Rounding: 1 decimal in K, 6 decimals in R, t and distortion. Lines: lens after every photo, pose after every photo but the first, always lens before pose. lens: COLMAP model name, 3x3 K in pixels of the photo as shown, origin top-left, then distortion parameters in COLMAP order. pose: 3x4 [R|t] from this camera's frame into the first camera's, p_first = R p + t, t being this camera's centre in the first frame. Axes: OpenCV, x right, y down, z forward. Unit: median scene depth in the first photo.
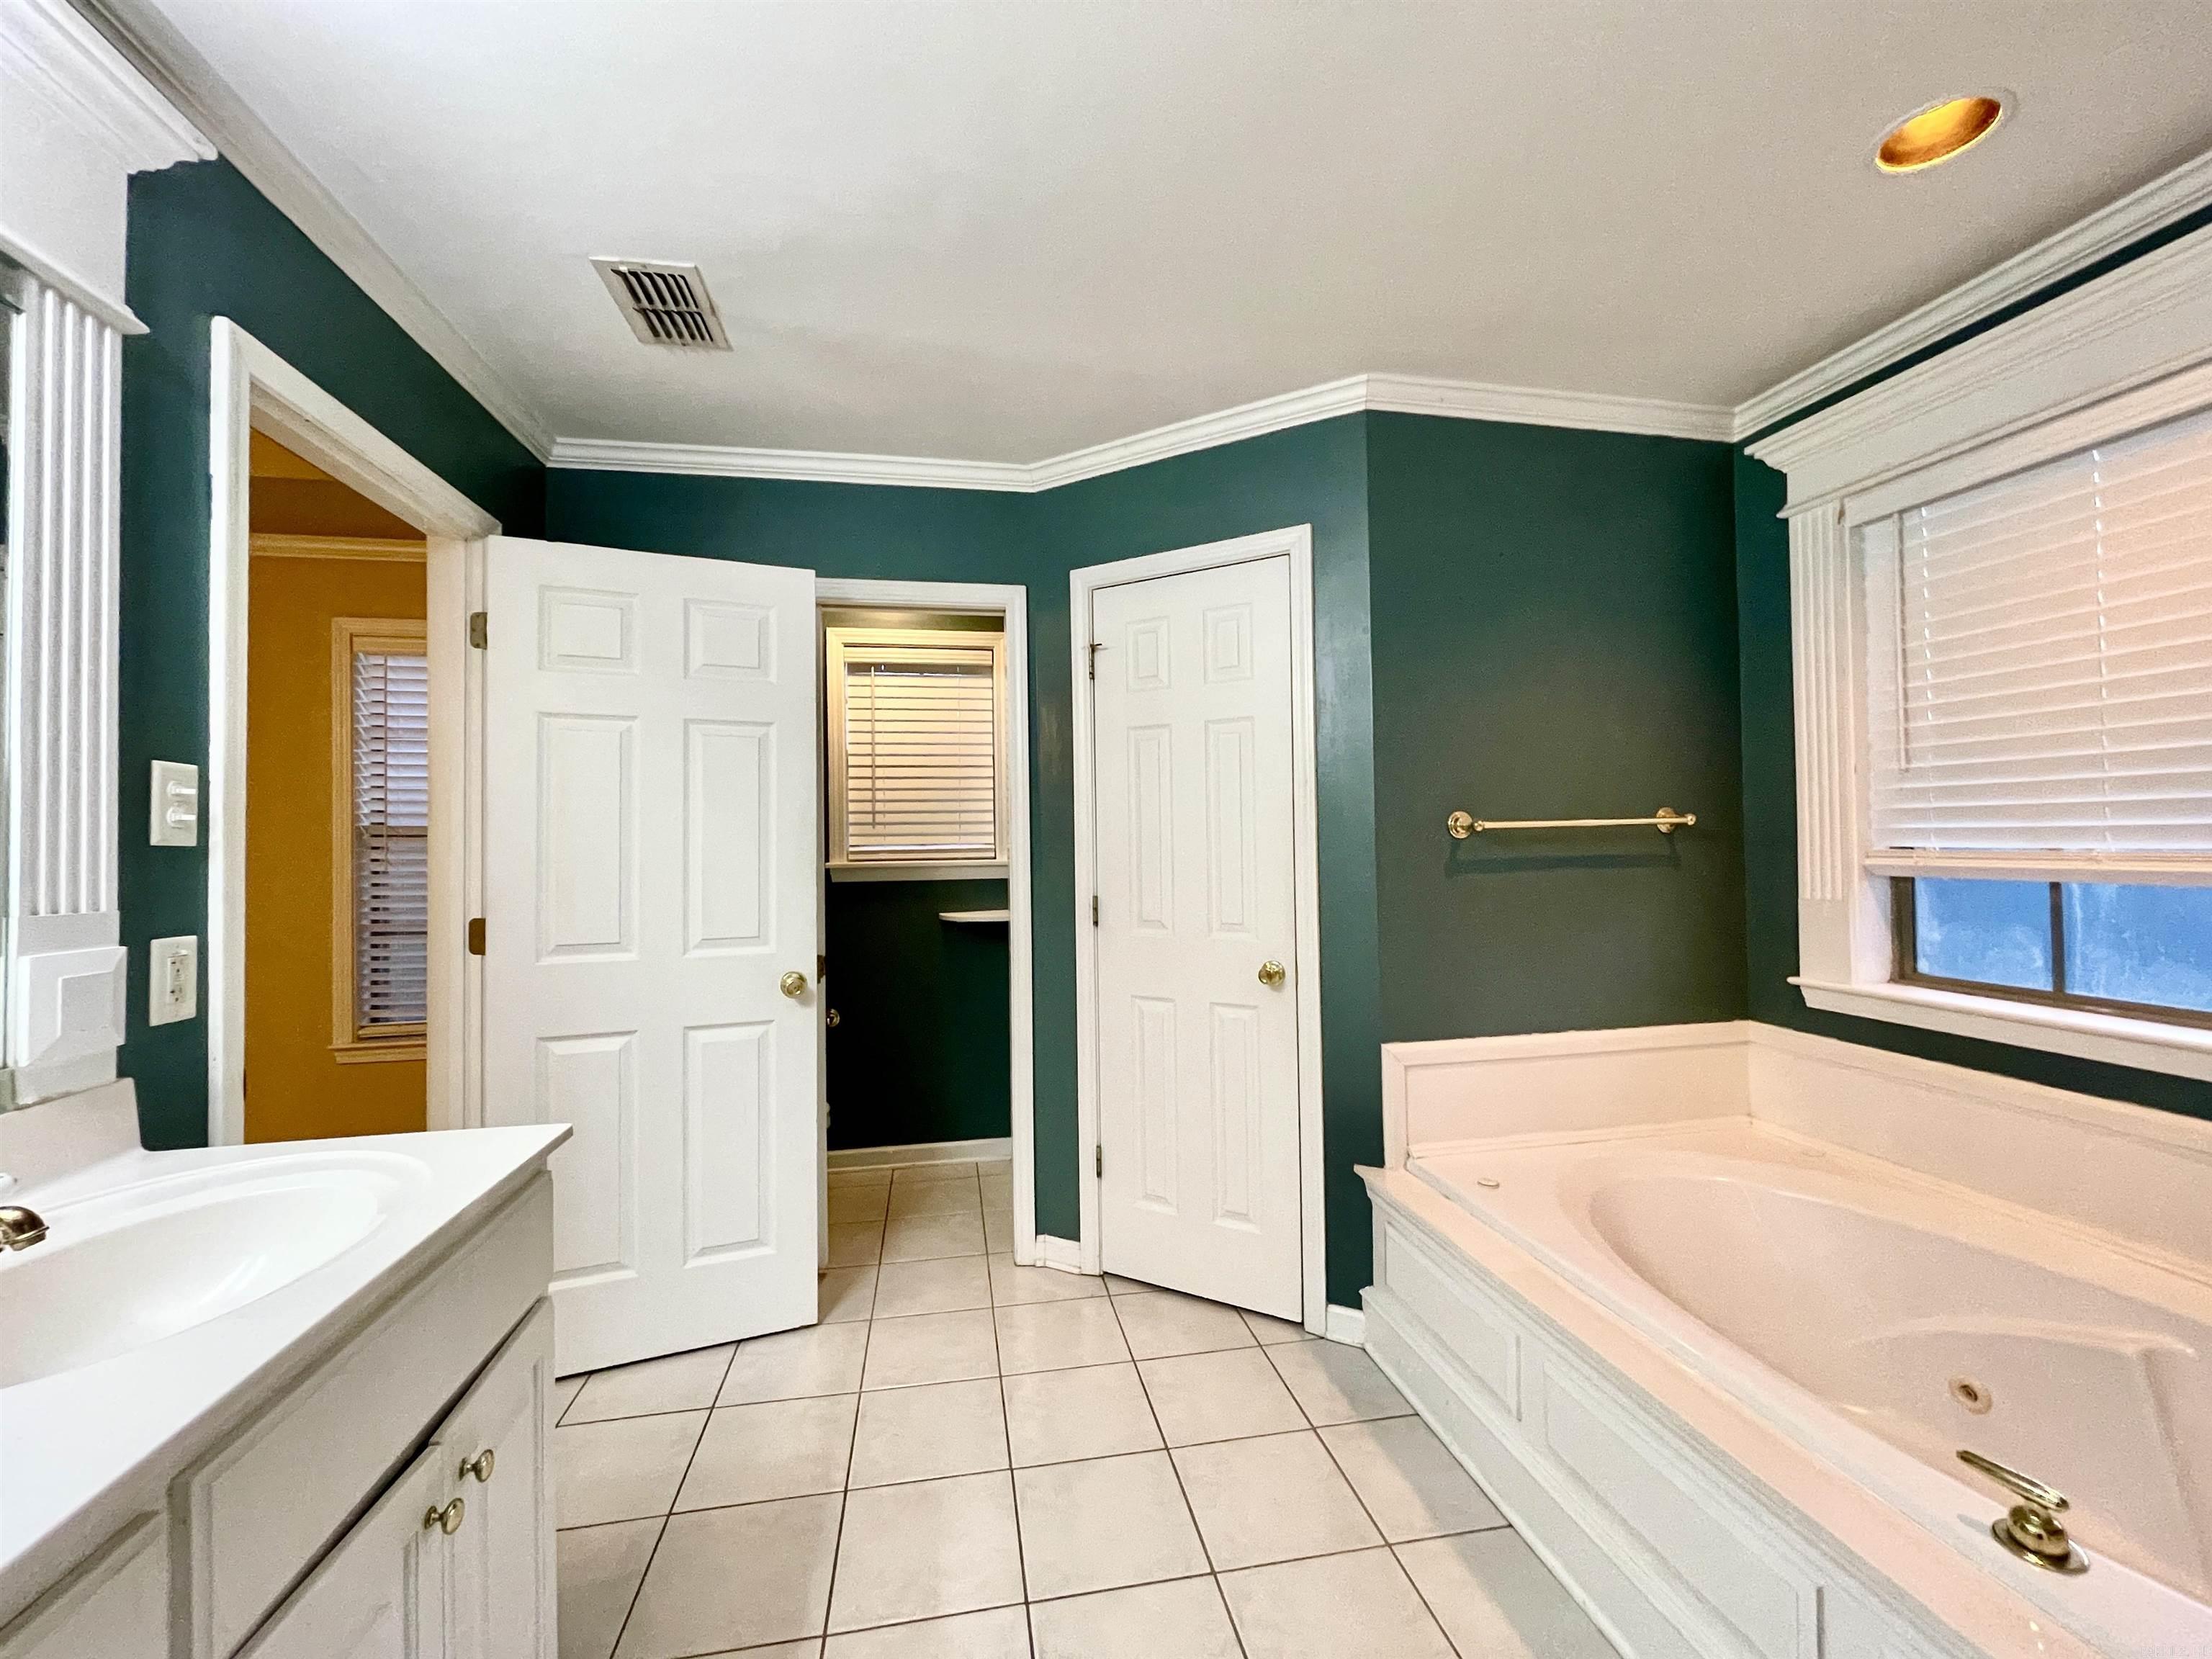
lens RADIAL K [[892.3, 0, 1094.4], [0, 892.3, 827.8], [0, 0, 1]] dist [0.000231, -0.000040]
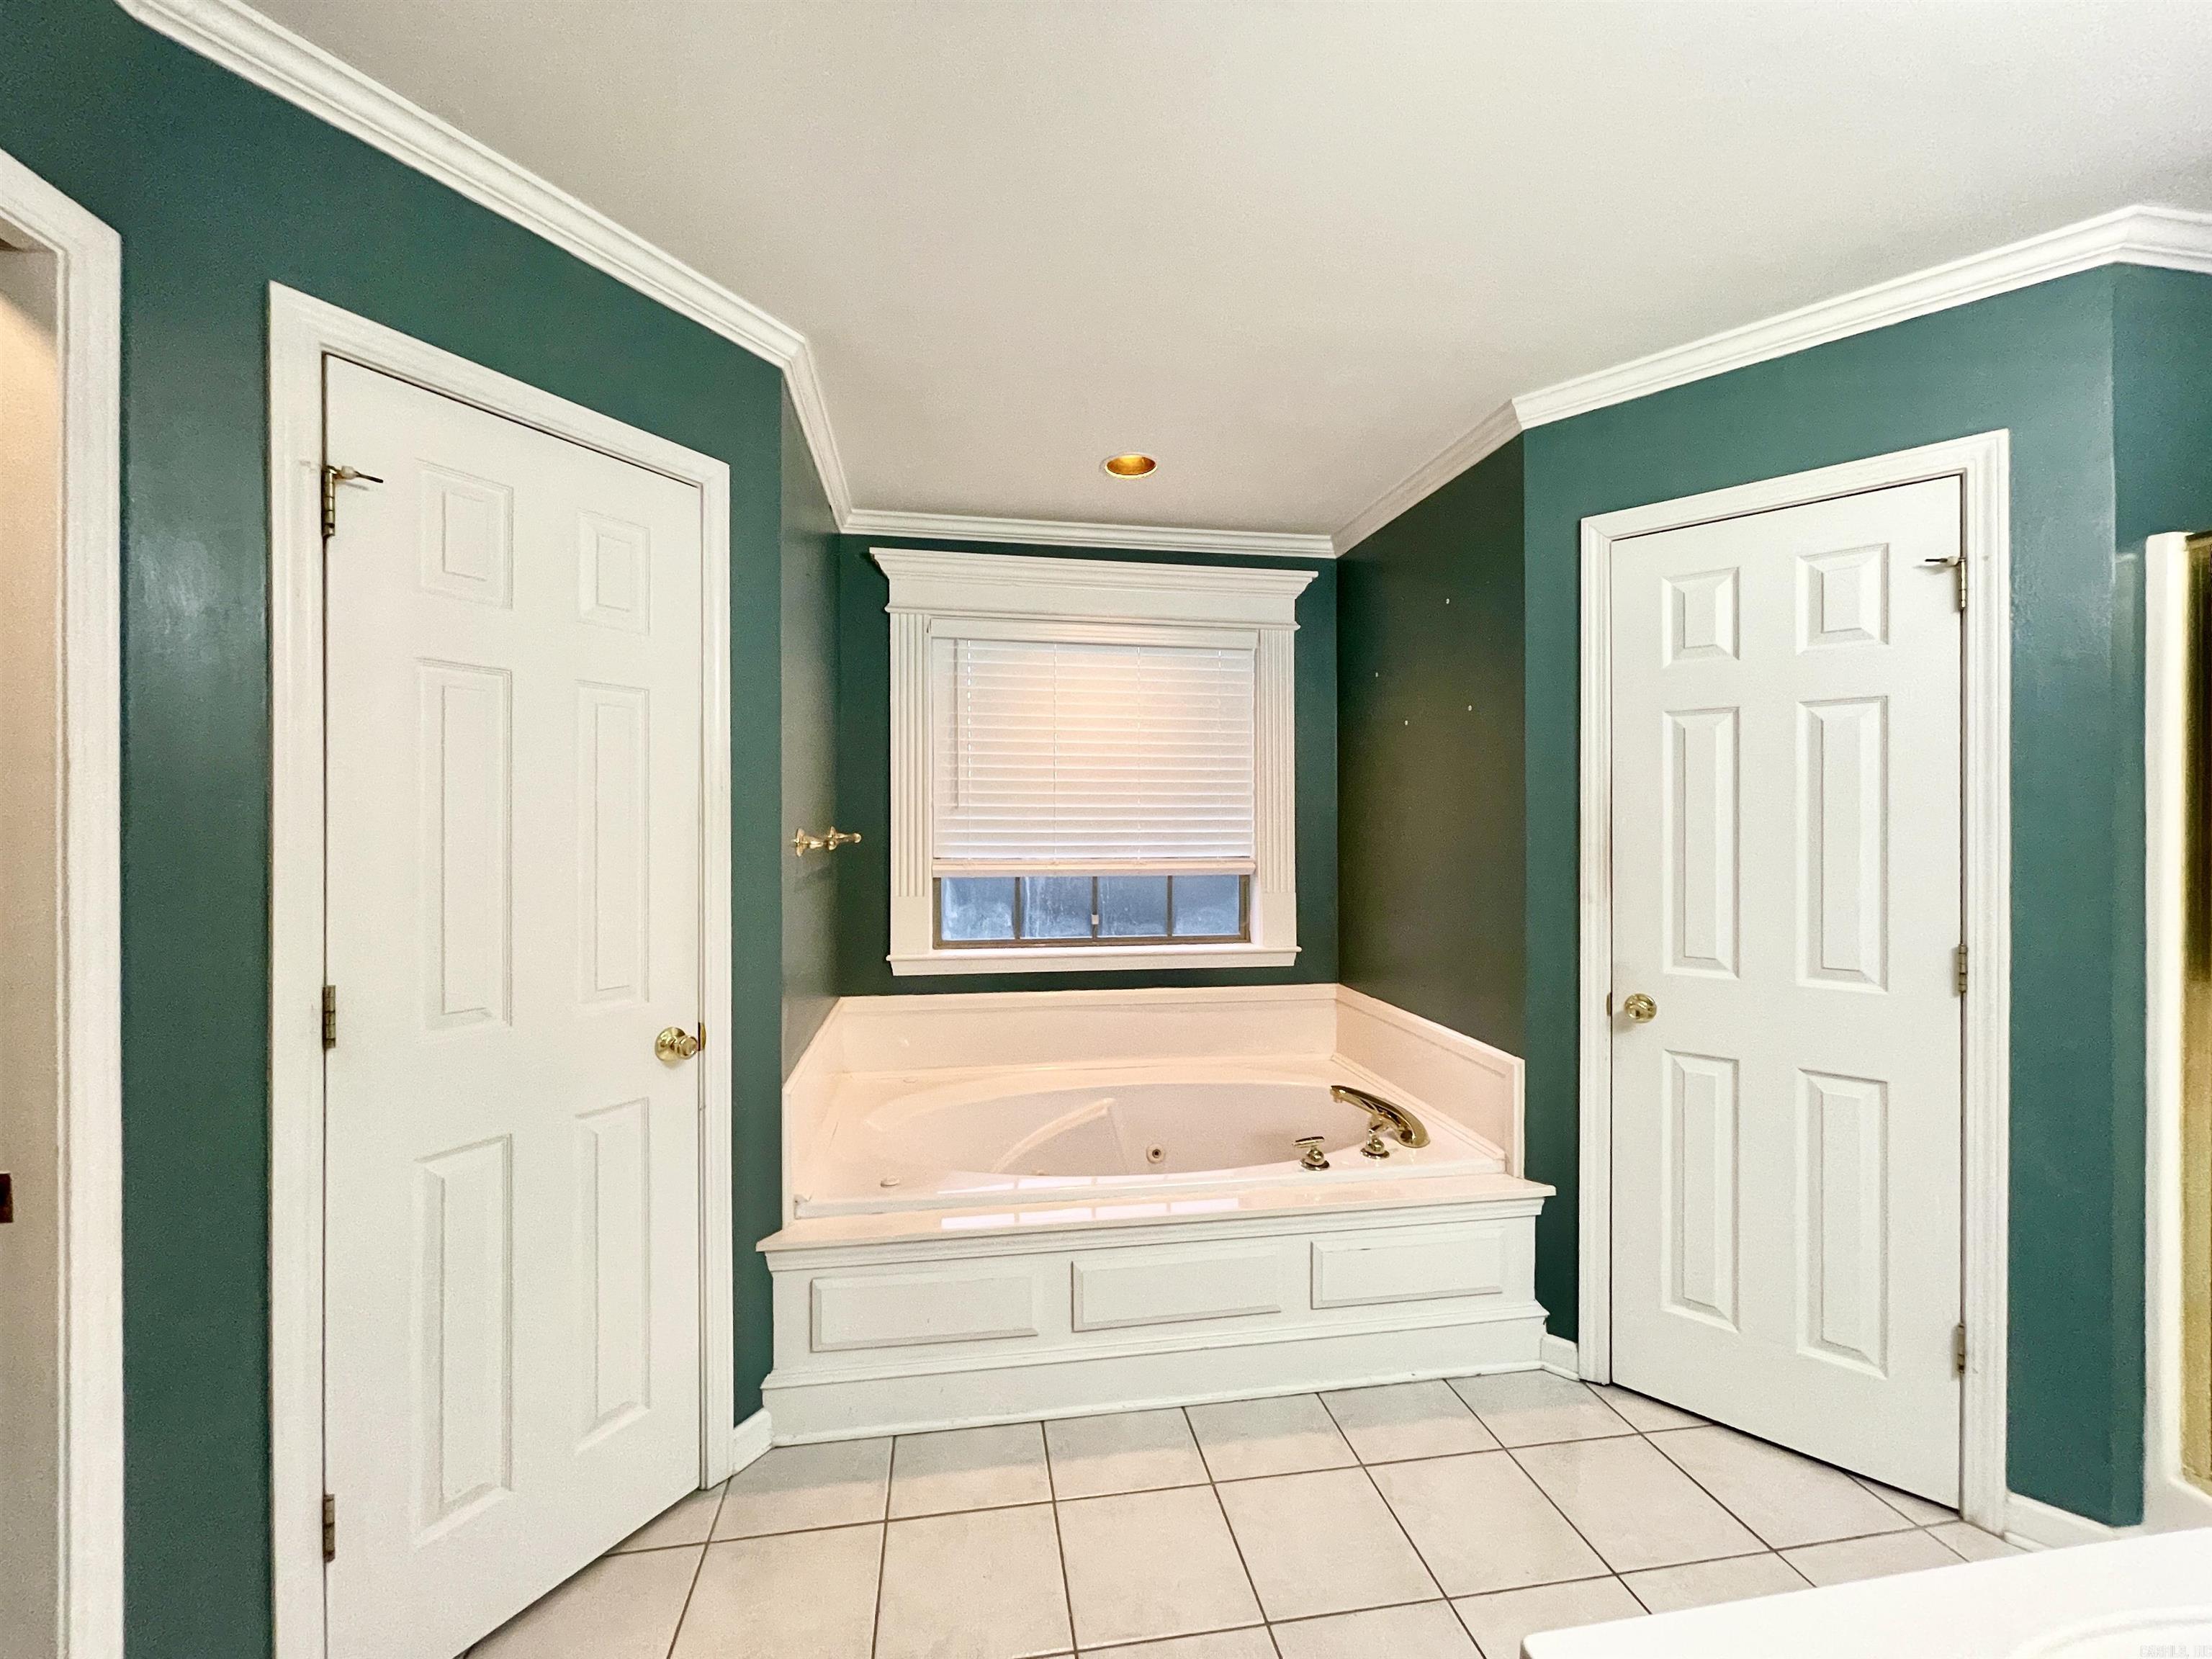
lens RADIAL K [[885.1, 0, 1106.0], [0, 885.1, 829.5], [0, 0, 1]] dist [0.001167, 0.000314]
pose [[0.015474, 0.013134, 0.999794, -0.580225], [-0.017754, 0.999760, -0.012858, -0.012042], [-0.999723, -0.017552, 0.015703, 0.693162]]
